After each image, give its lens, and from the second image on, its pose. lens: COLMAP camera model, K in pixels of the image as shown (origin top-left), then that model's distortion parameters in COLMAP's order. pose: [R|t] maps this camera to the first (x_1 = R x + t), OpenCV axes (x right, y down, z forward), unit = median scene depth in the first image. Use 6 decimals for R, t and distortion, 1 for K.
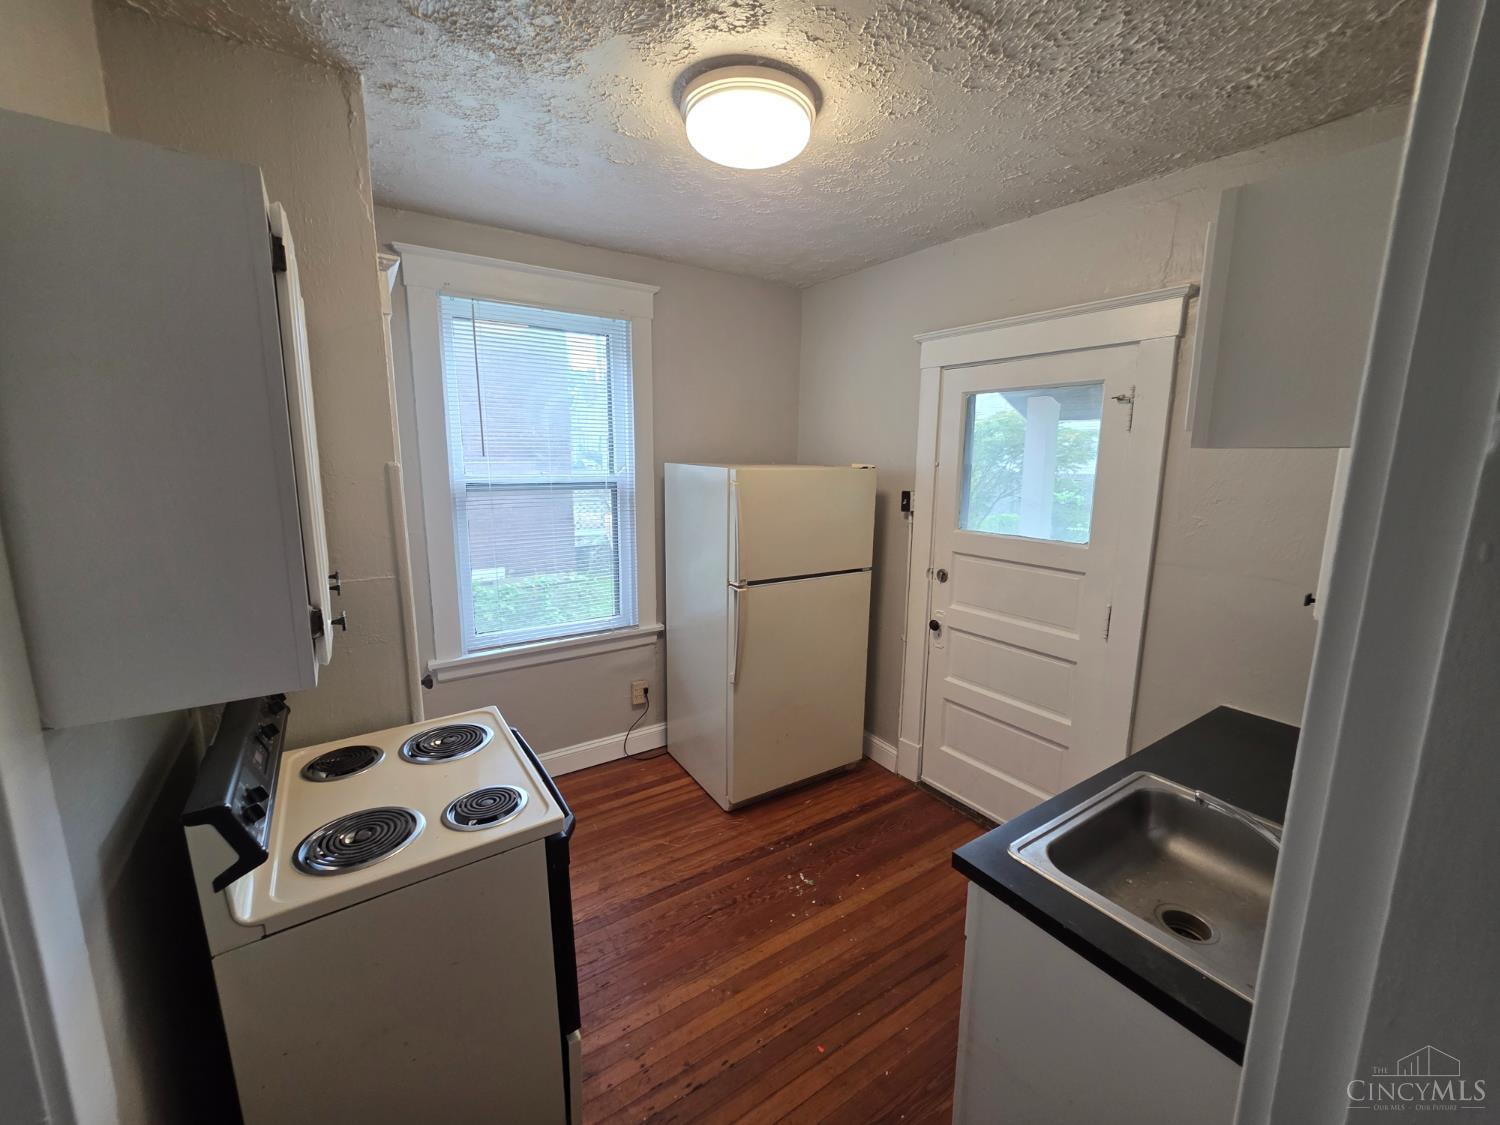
lens RADIAL K [[605.6, 0, 755.9], [0, 605.6, 558.7], [0, 0, 1]] dist [0.000953, 0.000450]
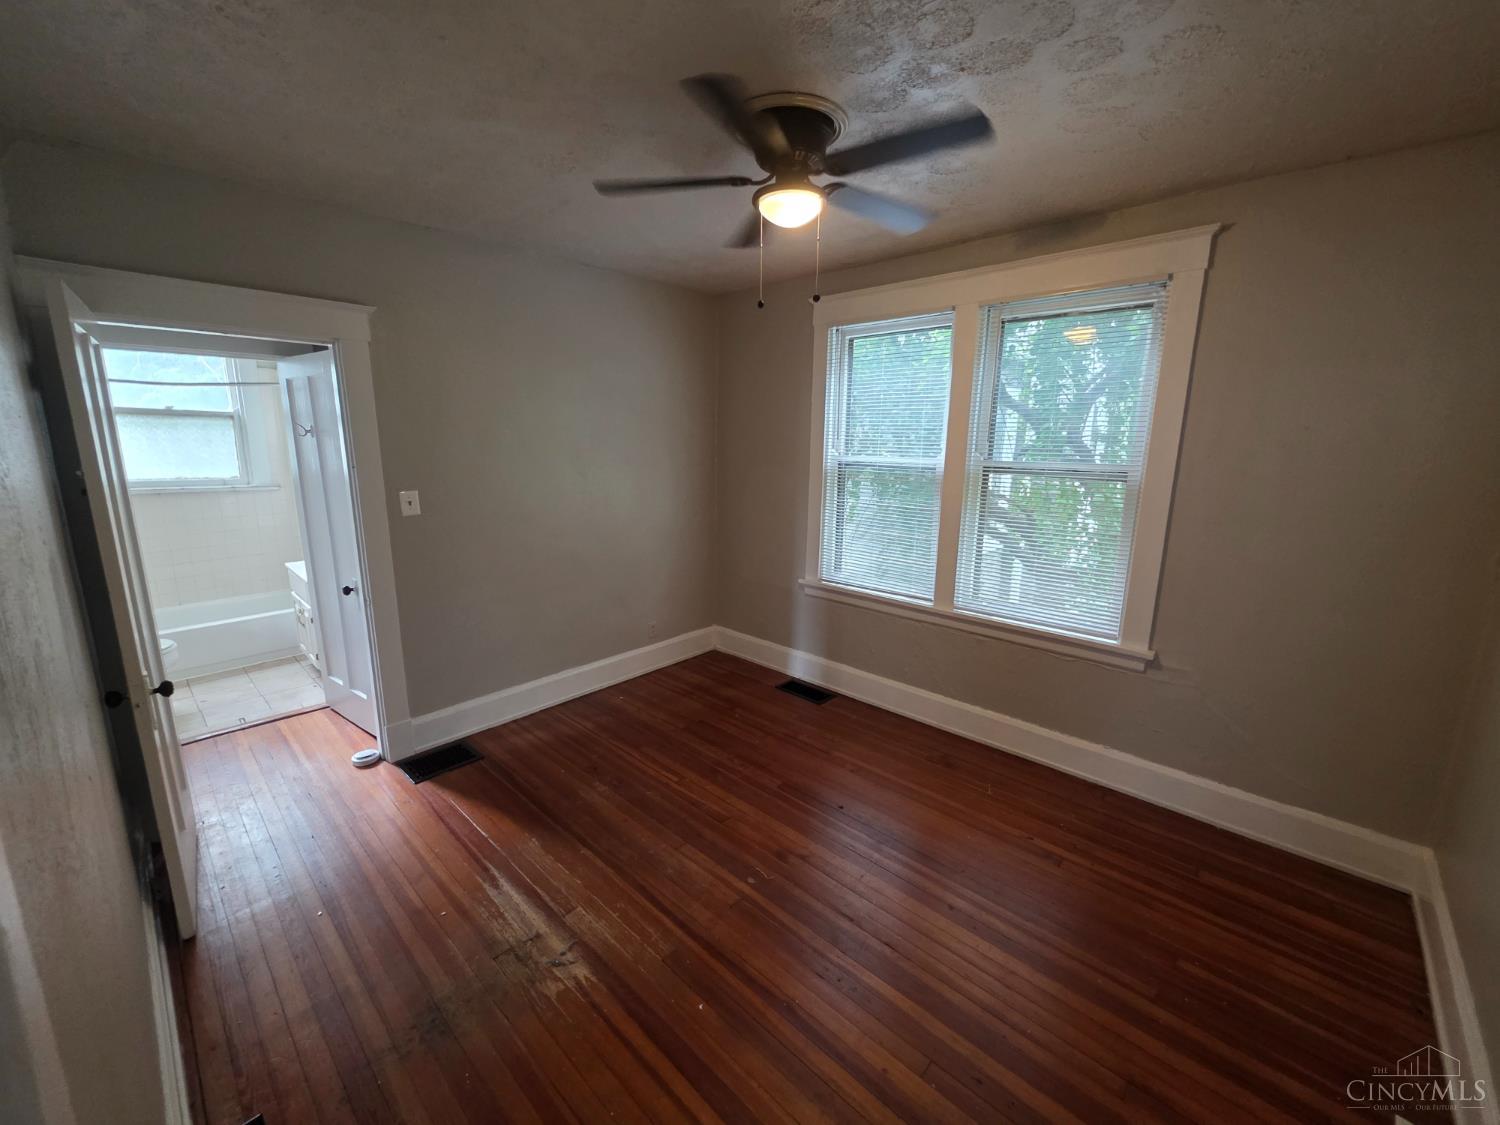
lens RADIAL K [[605.6, 0, 756.0], [0, 605.6, 554.0], [0, 0, 1]] dist [0.000953, 0.000450]
pose [[0.215740, 0.181710, -0.959394, 1.215212], [-0.162322, 0.975535, 0.148266, -0.131458], [0.962864, 0.123744, 0.239957, 0.730568]]
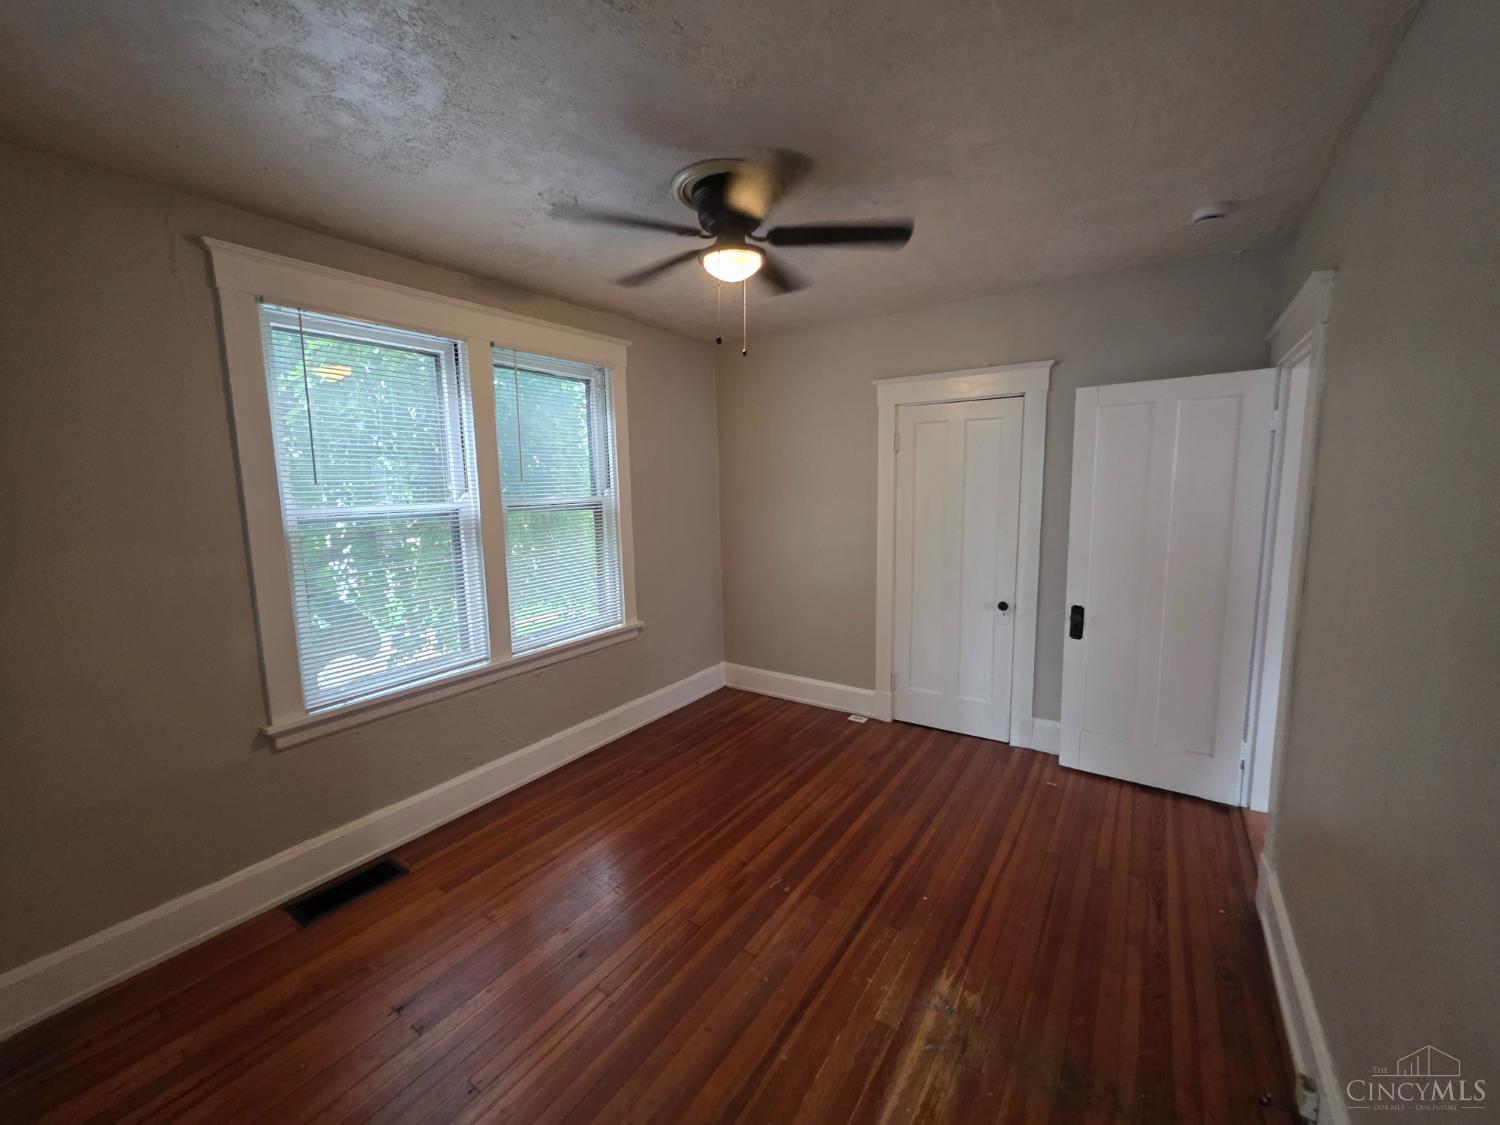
lens RADIAL K [[605.6, 0, 747.9], [0, 605.6, 570.3], [0, 0, 1]] dist [0.000953, 0.000450]
pose [[0.929436, -0.081096, 0.359961, -0.280363], [0.087278, 0.996184, -0.000926, 0.011842], [-0.358513, 0.032277, 0.932967, -0.068247]]
